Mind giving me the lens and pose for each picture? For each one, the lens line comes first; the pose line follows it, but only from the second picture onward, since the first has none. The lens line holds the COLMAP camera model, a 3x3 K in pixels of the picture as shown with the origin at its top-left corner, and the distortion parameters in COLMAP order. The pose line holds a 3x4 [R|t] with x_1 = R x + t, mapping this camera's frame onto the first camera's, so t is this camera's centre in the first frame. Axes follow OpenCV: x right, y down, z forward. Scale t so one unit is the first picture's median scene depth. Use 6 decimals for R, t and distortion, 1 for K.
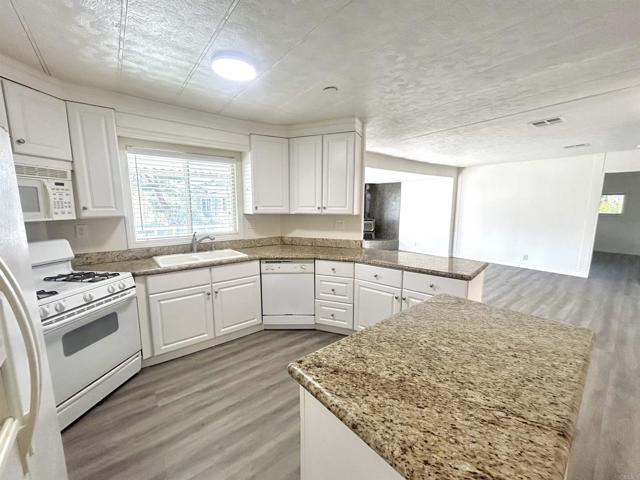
lens RADIAL K [[258.3, 0, 320.6], [0, 258.3, 242.1], [0, 0, 1]] dist [-0.001519, 0.000661]
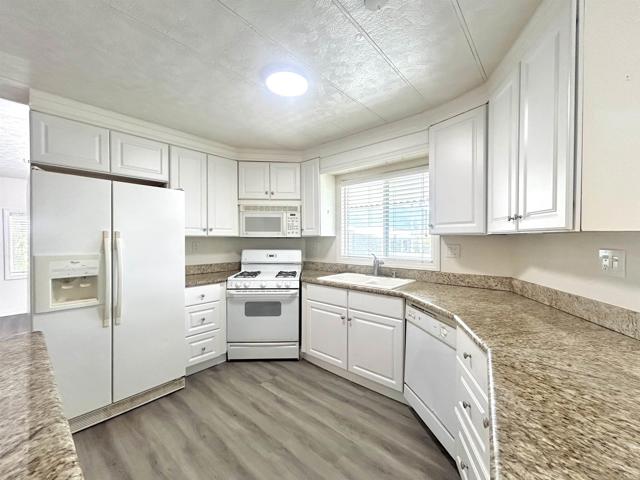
lens RADIAL K [[258.3, 0, 320.6], [0, 258.3, 242.1], [0, 0, 1]] dist [-0.001519, 0.000661]
pose [[0.163028, 0.009208, -0.986578, 0.417781], [-0.140981, 0.989912, -0.014057, -0.040865], [0.976497, 0.141381, 0.162682, 0.646291]]
